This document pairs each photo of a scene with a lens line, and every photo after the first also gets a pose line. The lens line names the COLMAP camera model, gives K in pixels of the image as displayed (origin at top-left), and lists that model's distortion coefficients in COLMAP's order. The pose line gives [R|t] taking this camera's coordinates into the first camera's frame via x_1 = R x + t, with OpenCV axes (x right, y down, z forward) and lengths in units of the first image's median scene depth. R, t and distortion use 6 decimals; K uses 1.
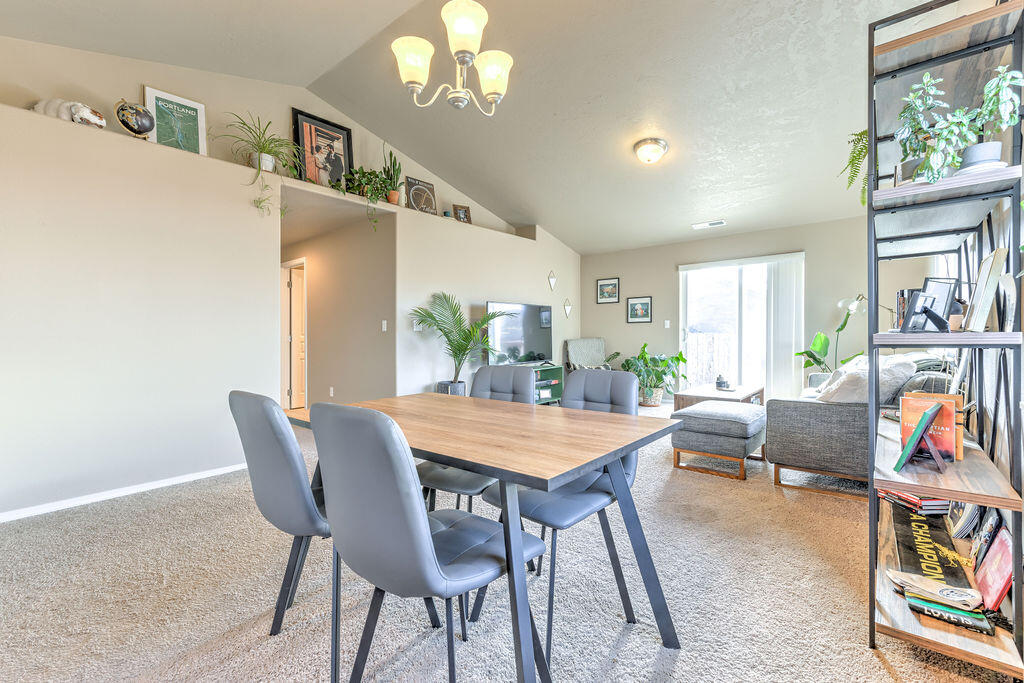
lens RADIAL K [[442.8, 0, 516.5], [0, 442.8, 342.8], [0, 0, 1]] dist [0.004956, -0.000400]
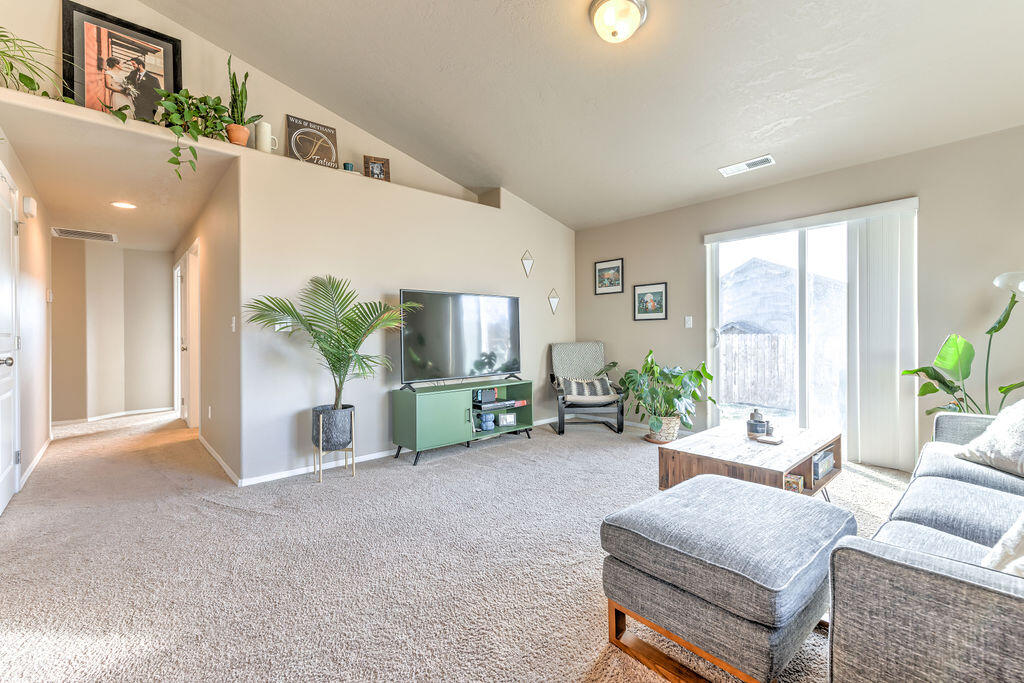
lens RADIAL K [[442.8, 0, 508.2], [0, 442.8, 335.4], [0, 0, 1]] dist [0.004956, -0.000400]
pose [[0.988921, 0.001511, -0.148433, 0.193894], [-0.004162, 0.999837, -0.017553, -0.009262], [0.148382, 0.017976, 0.988767, 0.328553]]
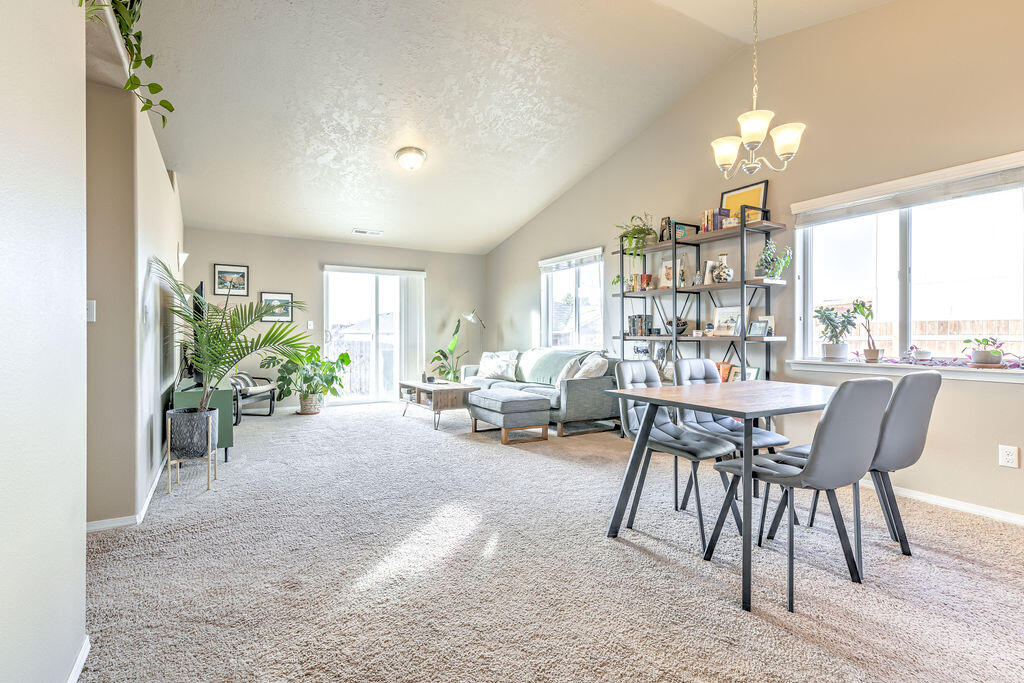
lens RADIAL K [[442.8, 0, 506.5], [0, 442.8, 336.7], [0, 0, 1]] dist [0.004956, -0.000400]
pose [[0.303507, 0.002237, 0.952827, -0.509854], [0.013334, 0.999889, -0.006595, -0.005718], [-0.952736, 0.014707, 0.303444, 0.377897]]
